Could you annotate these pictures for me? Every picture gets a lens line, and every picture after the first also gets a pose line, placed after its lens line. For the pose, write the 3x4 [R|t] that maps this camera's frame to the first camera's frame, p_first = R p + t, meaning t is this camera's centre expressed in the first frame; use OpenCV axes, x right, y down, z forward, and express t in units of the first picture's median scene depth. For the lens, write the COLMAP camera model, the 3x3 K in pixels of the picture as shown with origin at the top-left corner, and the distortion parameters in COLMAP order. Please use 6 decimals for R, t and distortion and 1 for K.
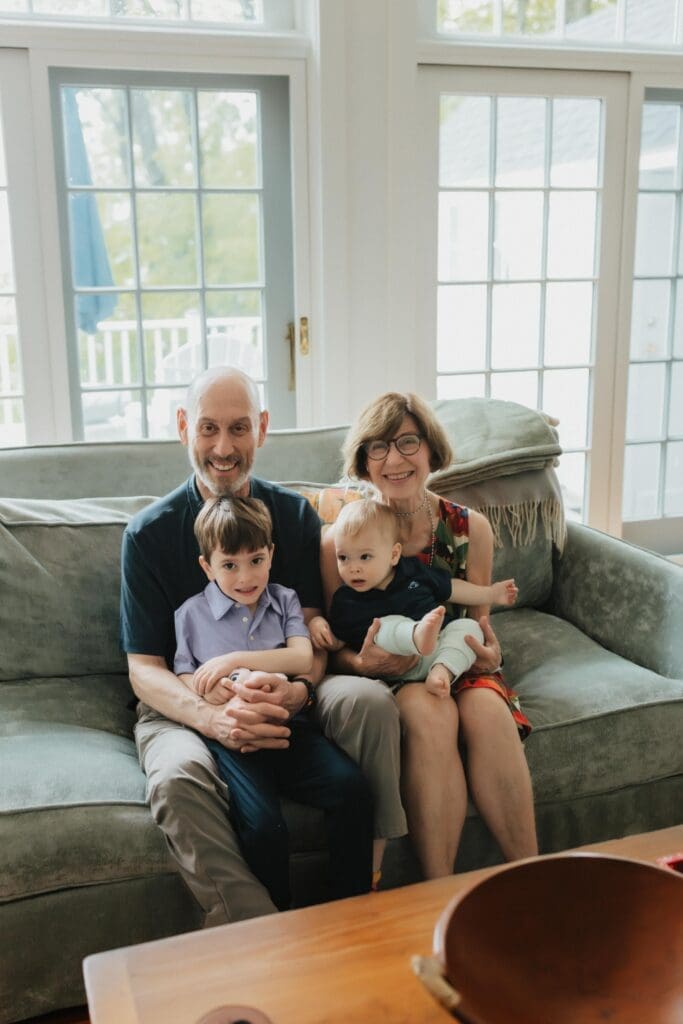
lens RADIAL K [[1114.9, 0, 312.7], [0, 1114.9, 502.7], [0, 0, 1]] dist [-0.011599, 0.017466]
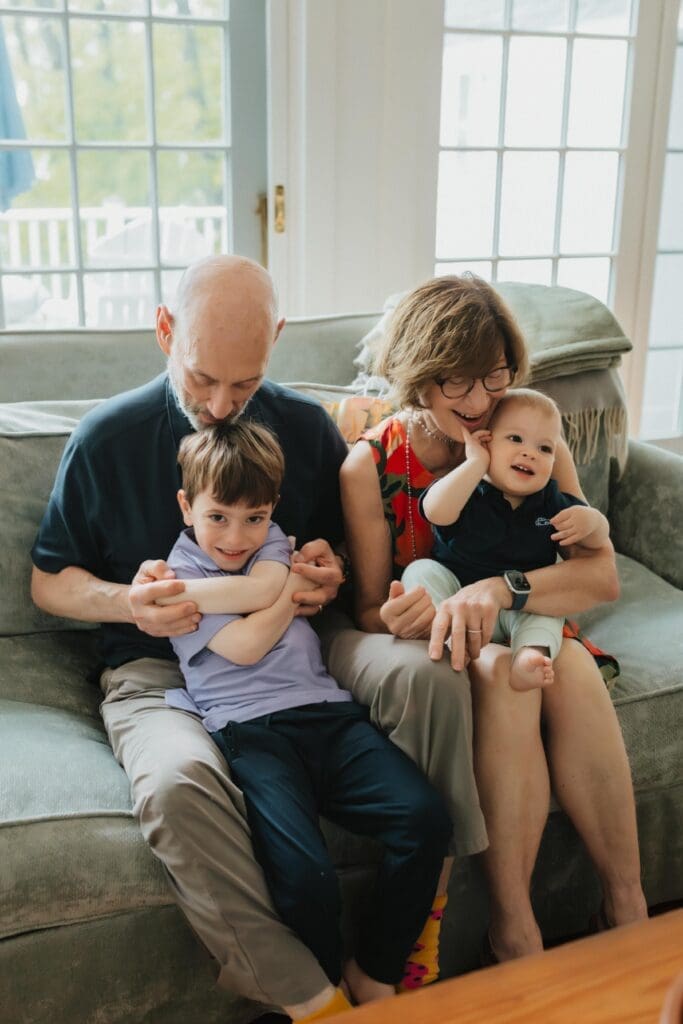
lens RADIAL K [[1220.8, 0, 341.5], [0, 1220.8, 512.0], [0, 0, 1]] dist [-0.009503, -0.004521]
pose [[0.996504, -0.002736, 0.083499, -0.062091], [-0.003310, 0.997386, 0.072185, 0.010804], [-0.083478, -0.072209, 0.993890, 0.158359]]
